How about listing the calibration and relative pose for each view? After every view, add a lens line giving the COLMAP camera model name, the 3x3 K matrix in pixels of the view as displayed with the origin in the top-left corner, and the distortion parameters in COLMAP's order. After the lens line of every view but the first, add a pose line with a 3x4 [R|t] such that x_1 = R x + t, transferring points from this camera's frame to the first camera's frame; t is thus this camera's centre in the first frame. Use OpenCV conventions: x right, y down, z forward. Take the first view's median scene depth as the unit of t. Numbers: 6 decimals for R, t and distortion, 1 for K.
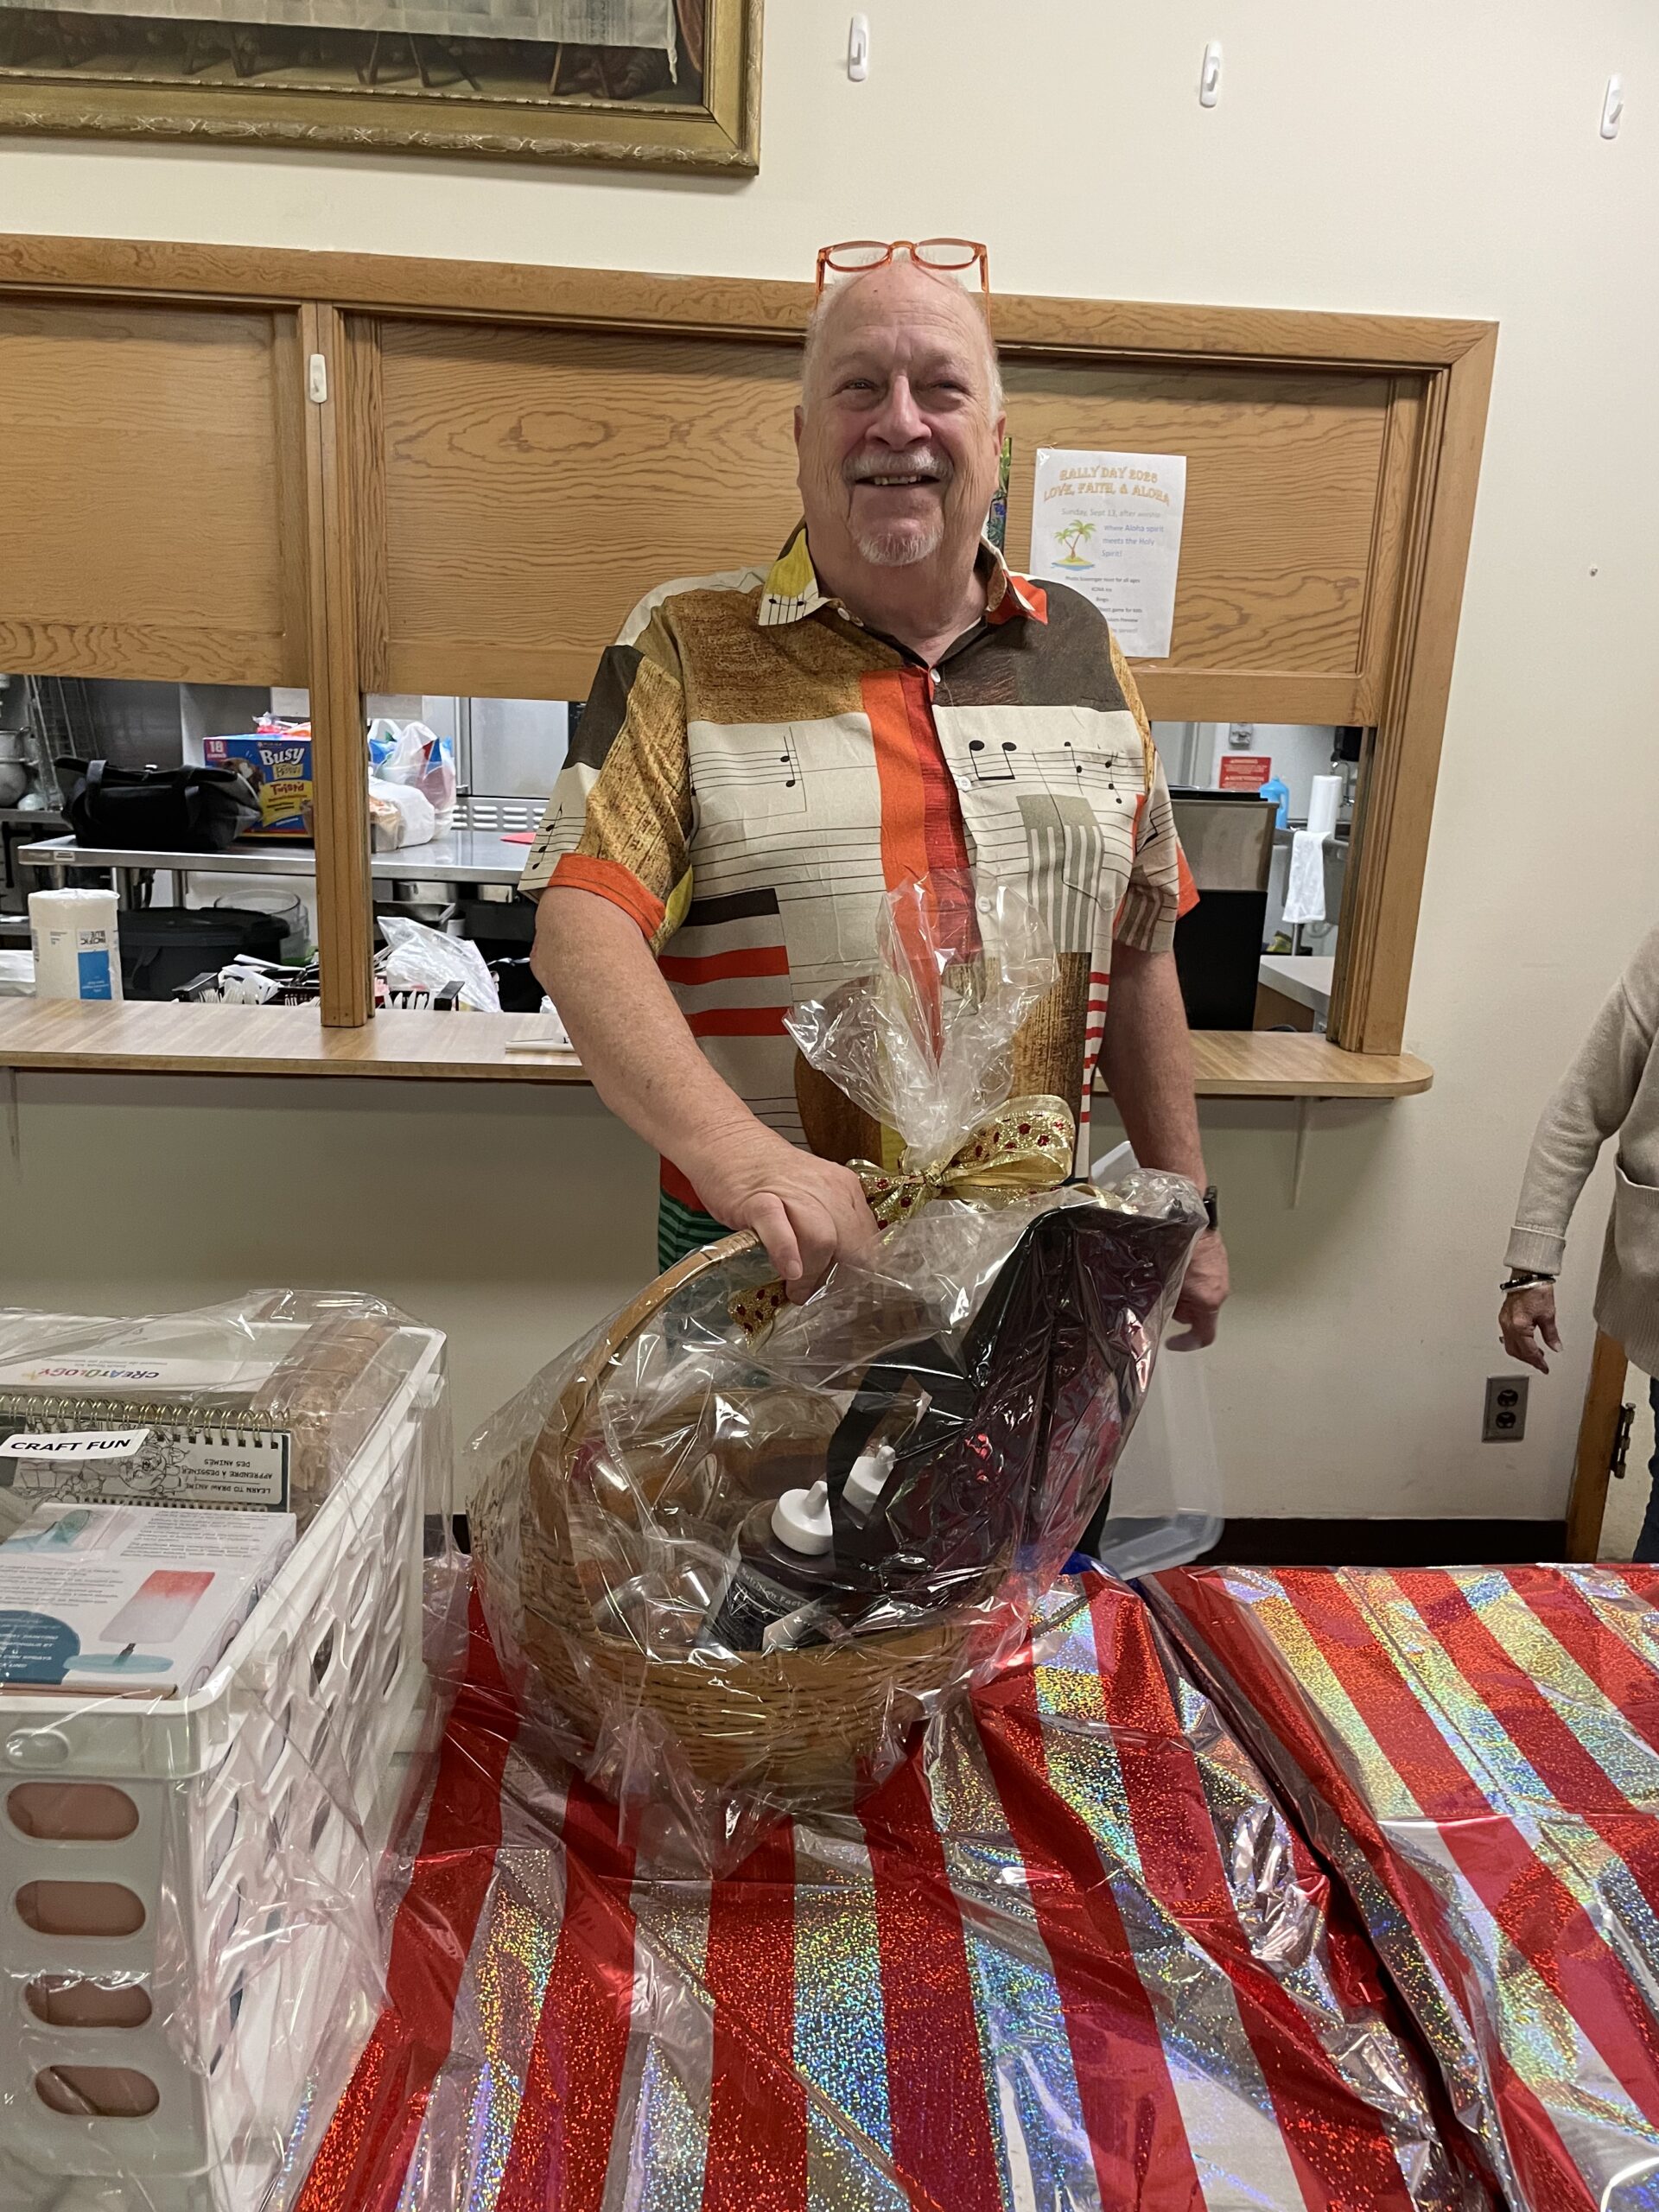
lens RADIAL K [[1715.7, 0, 826.0], [0, 1715.7, 1123.1], [0, 0, 1]] dist [0.088495, -0.111785]
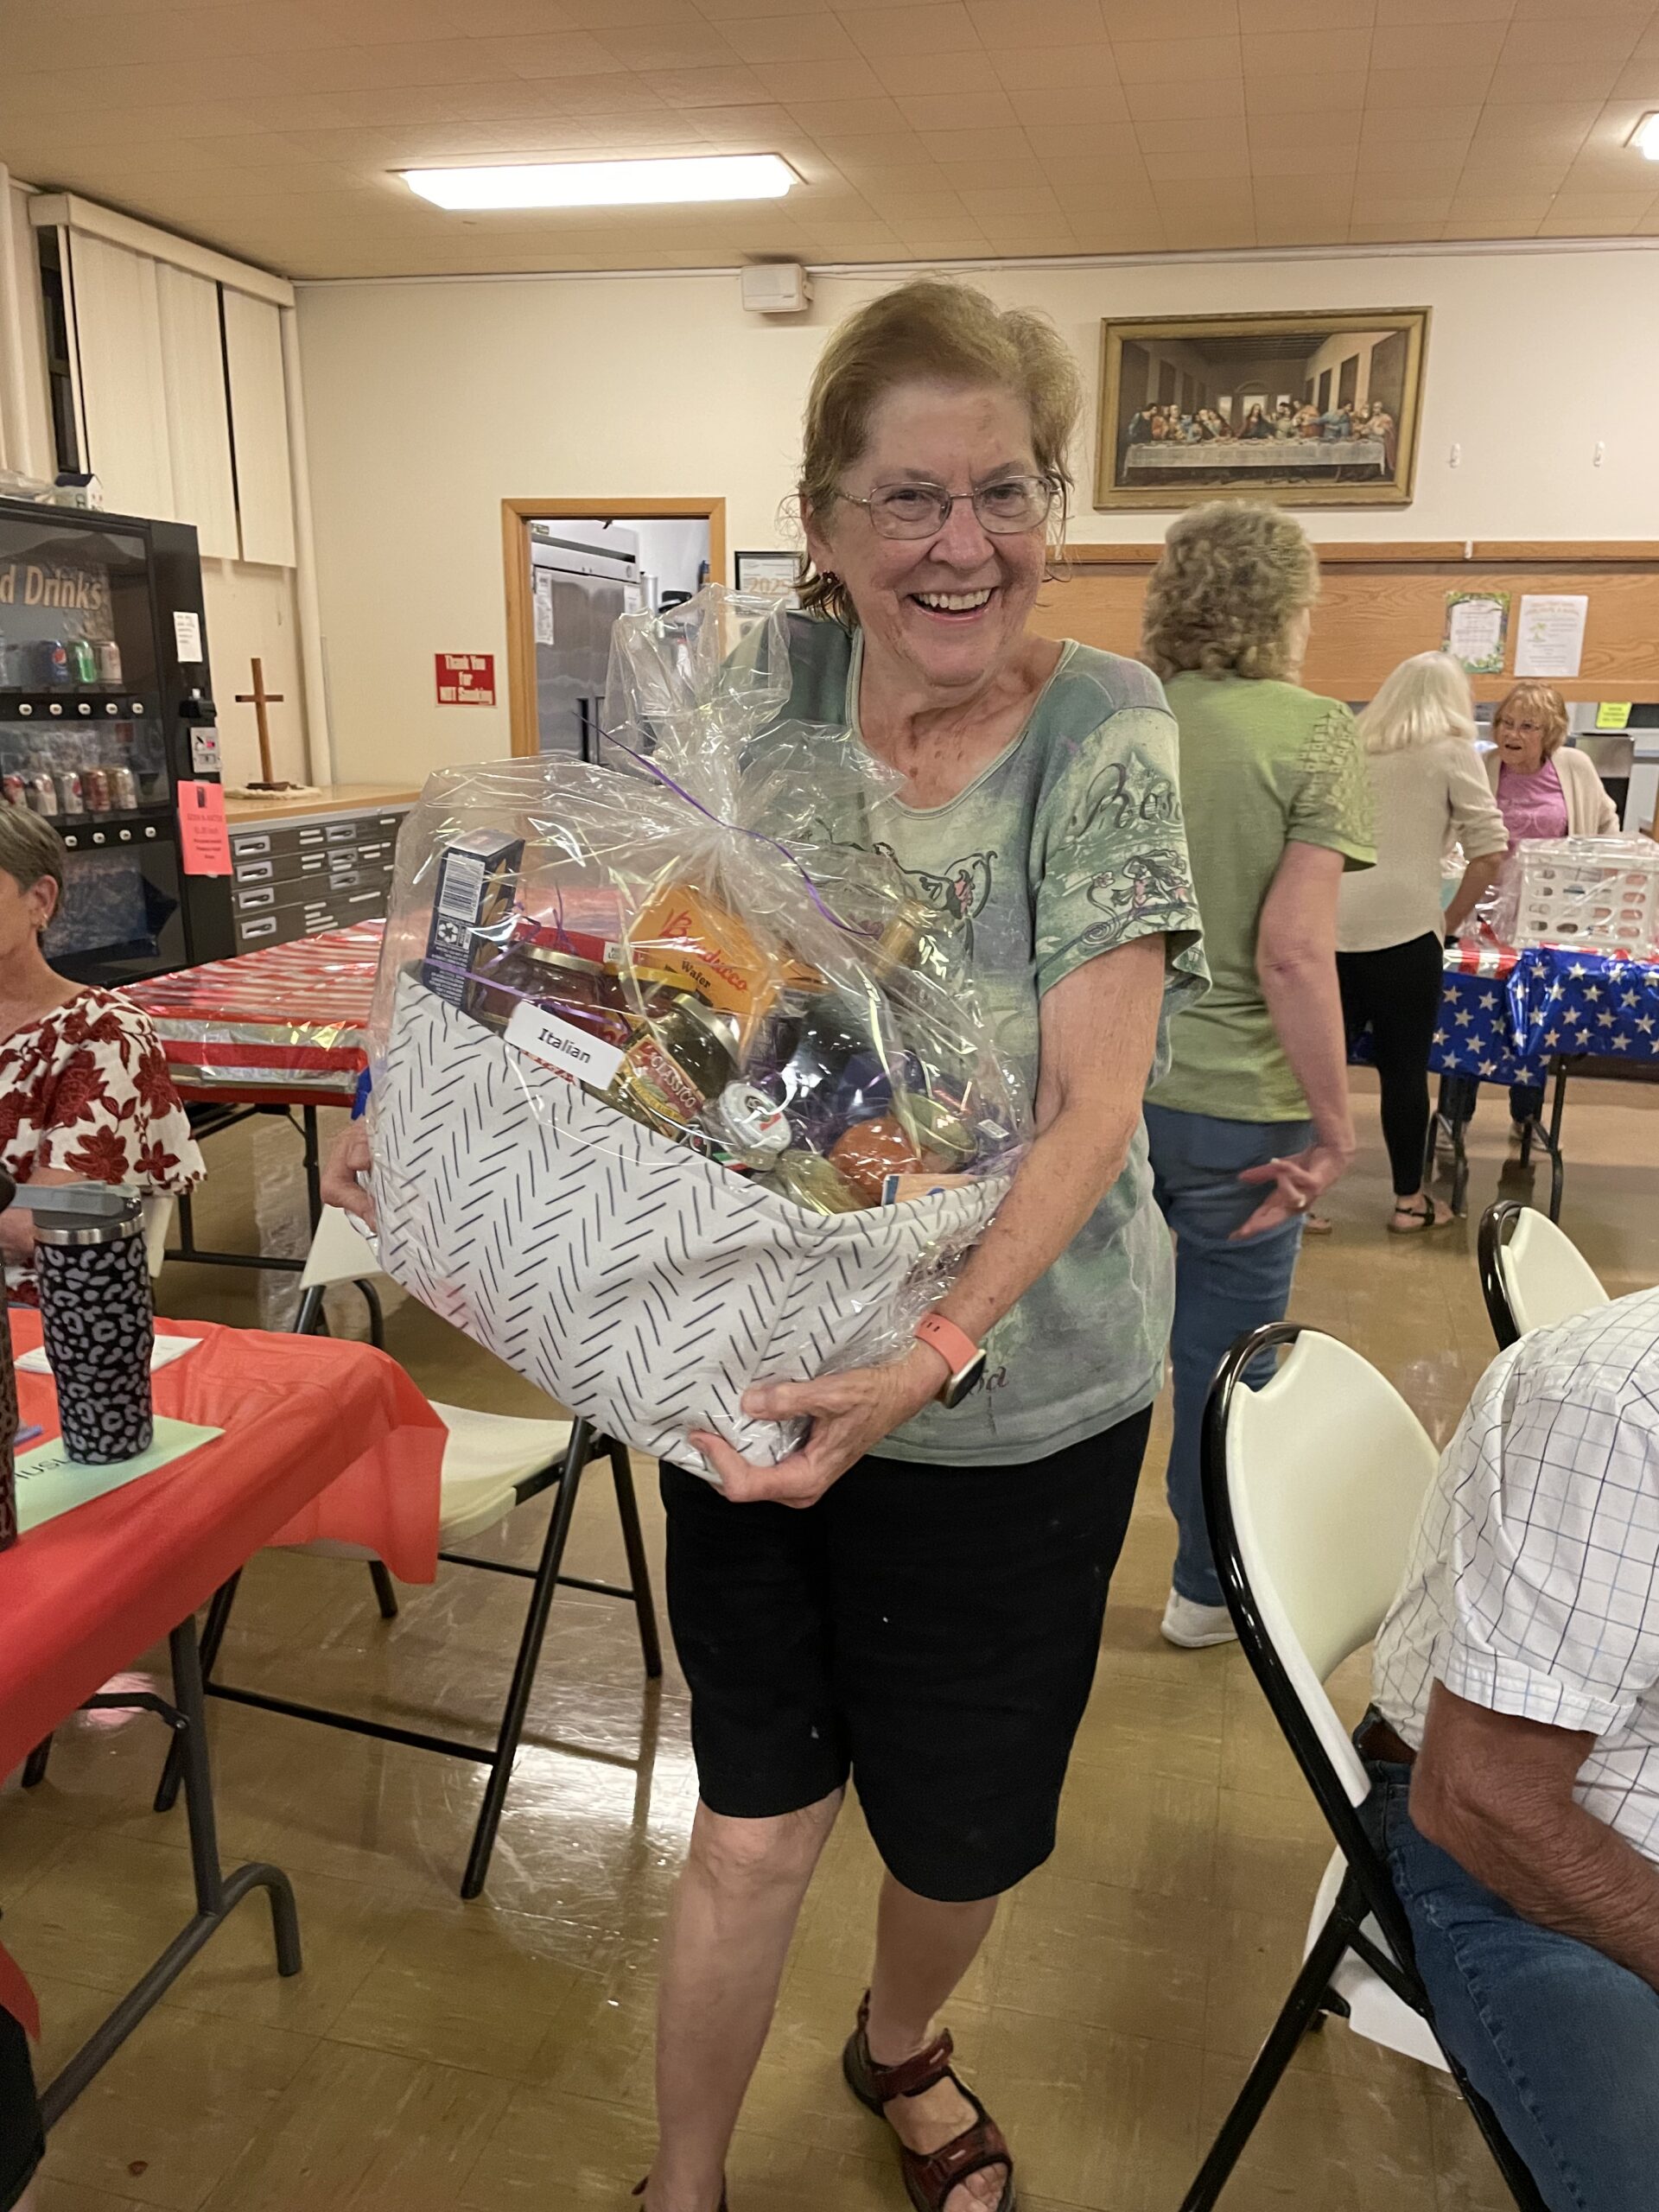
lens RADIAL K [[1715.7, 0, 841.5], [0, 1715.7, 1124.8], [0, 0, 1]] dist [0.088495, -0.111785]
pose [[0.950188, 0.054320, -0.306908, 0.000009], [-0.053954, 0.998496, 0.009683, 0.410069], [0.306972, 0.007358, 0.951690, -1.717144]]
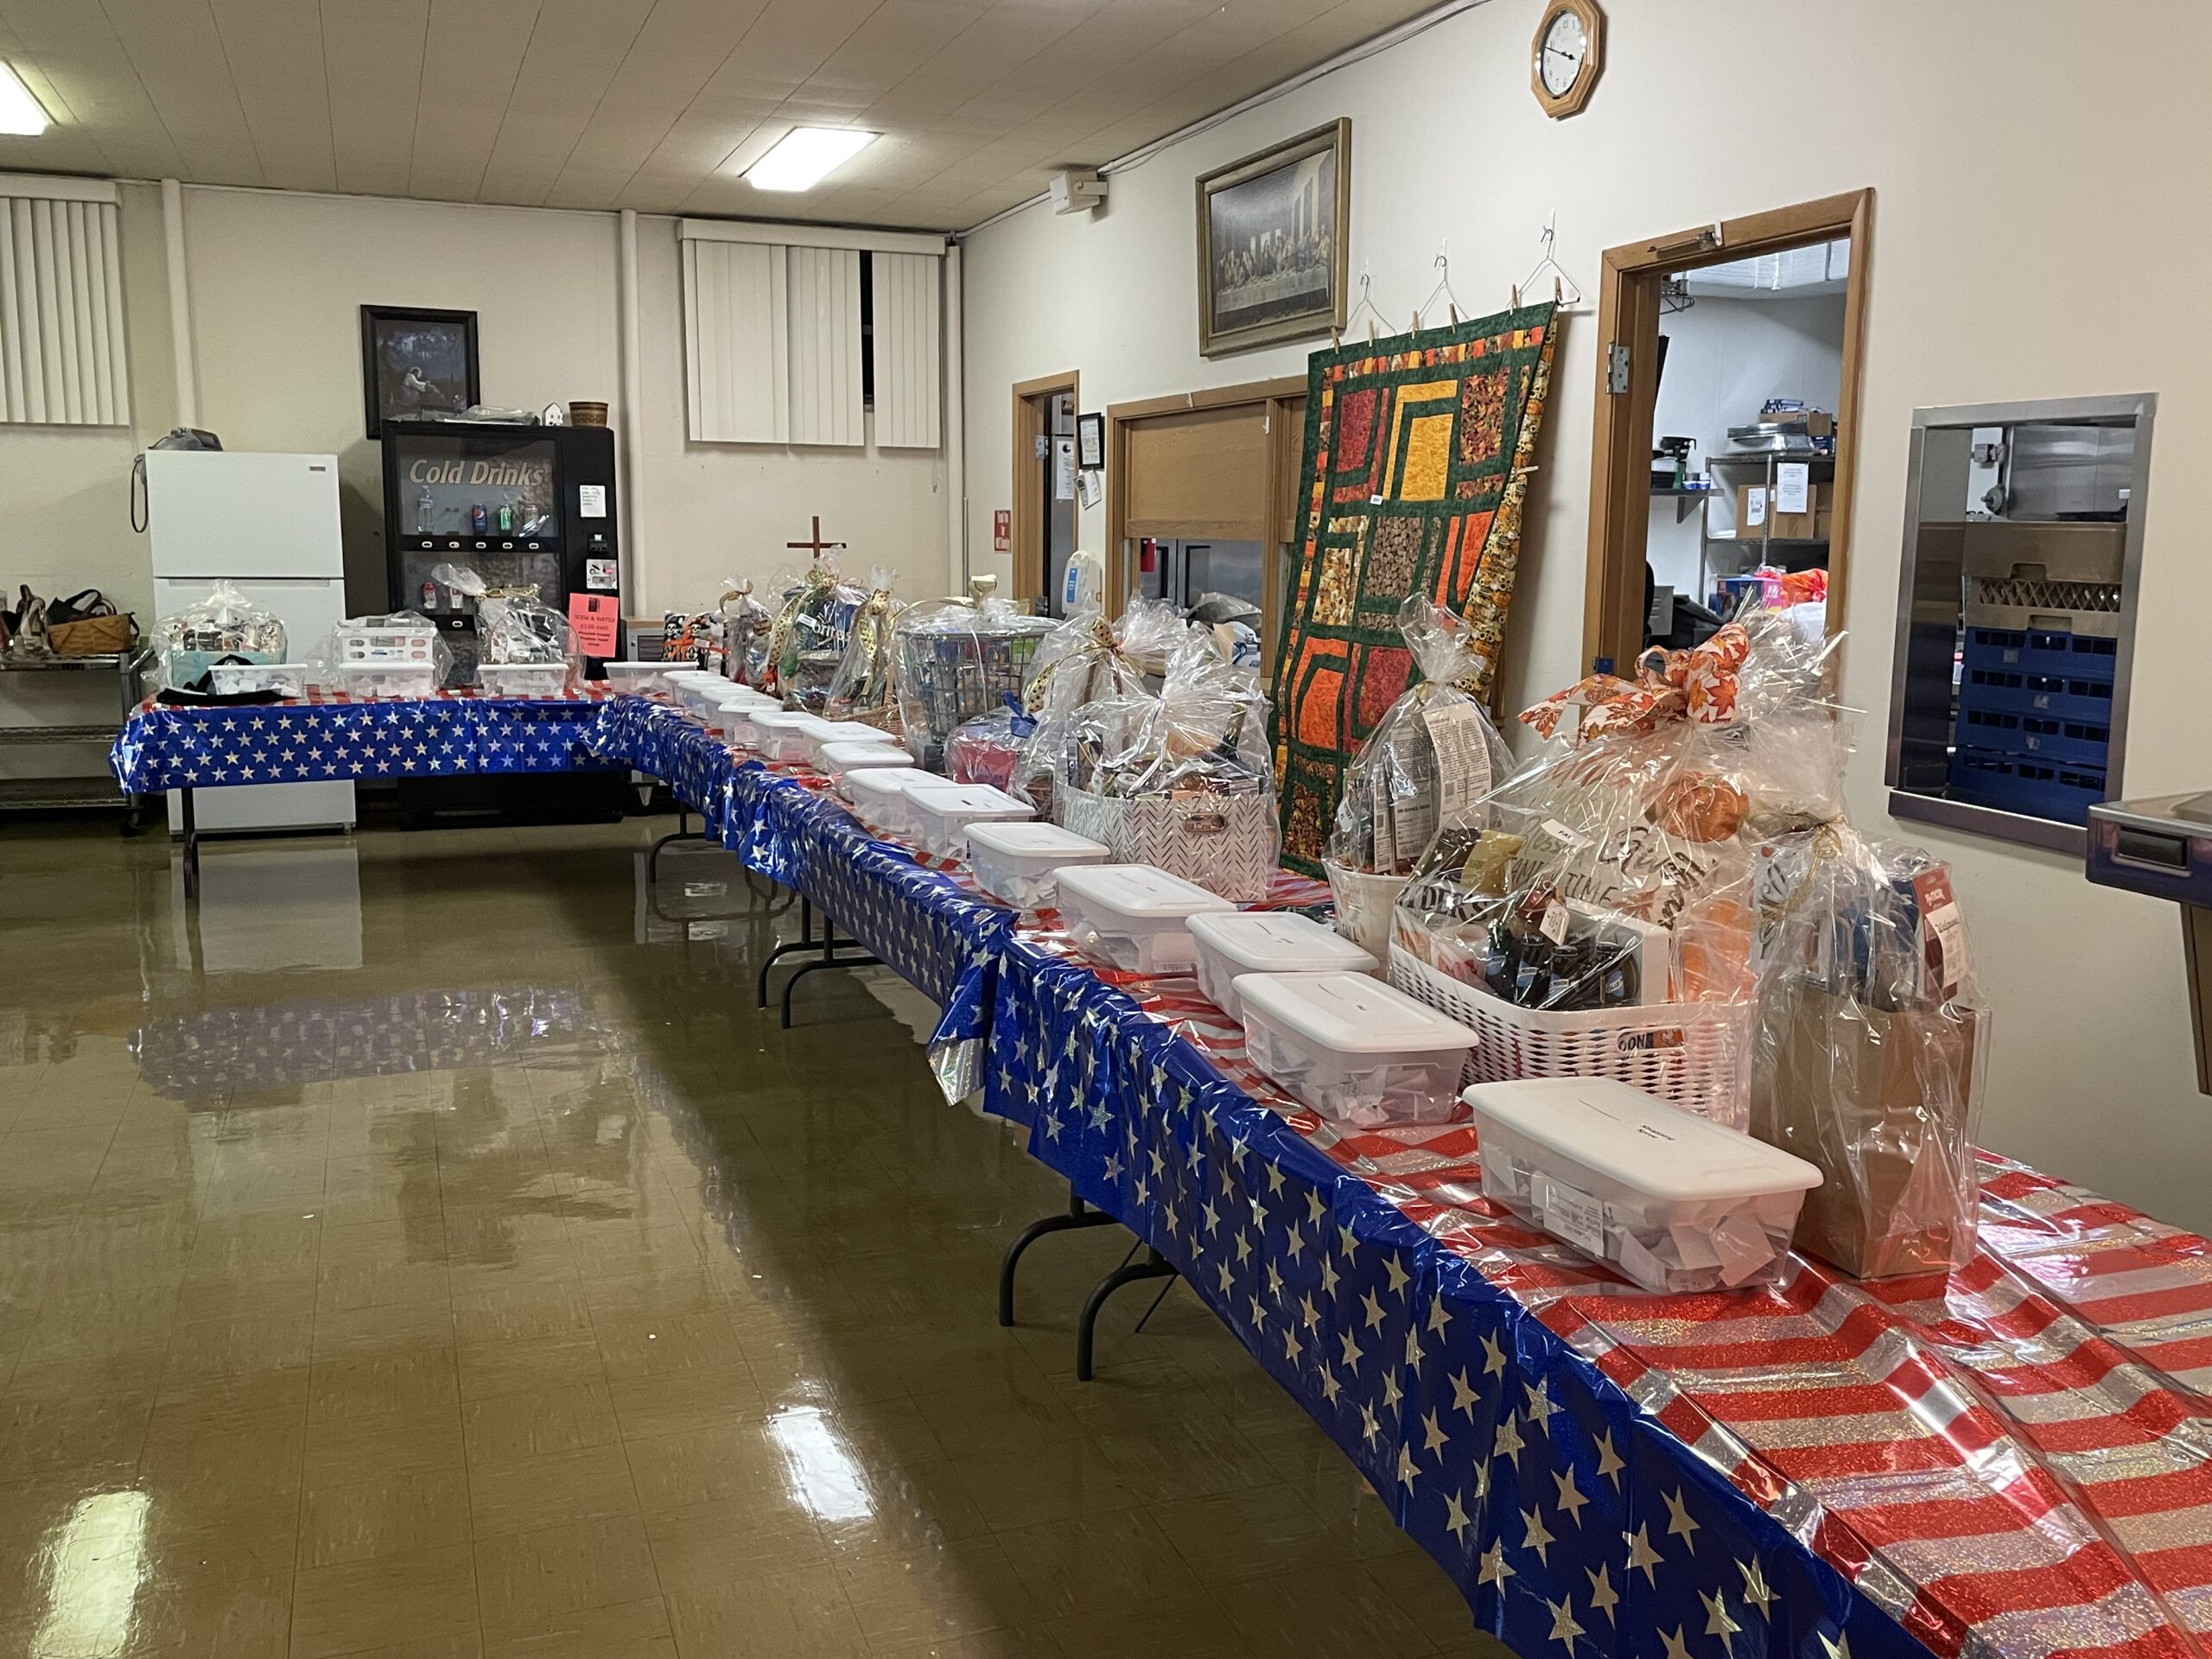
lens RADIAL K [[1983.0, 0, 1039.1], [0, 1983.0, 821.9], [0, 0, 1]] dist [0.088286, -0.021156]
pose [[0.251097, 0.104819, -0.962270, 2.449338], [-0.232230, 0.971608, 0.045238, 0.091505], [0.939691, 0.212109, 0.268310, 0.000657]]
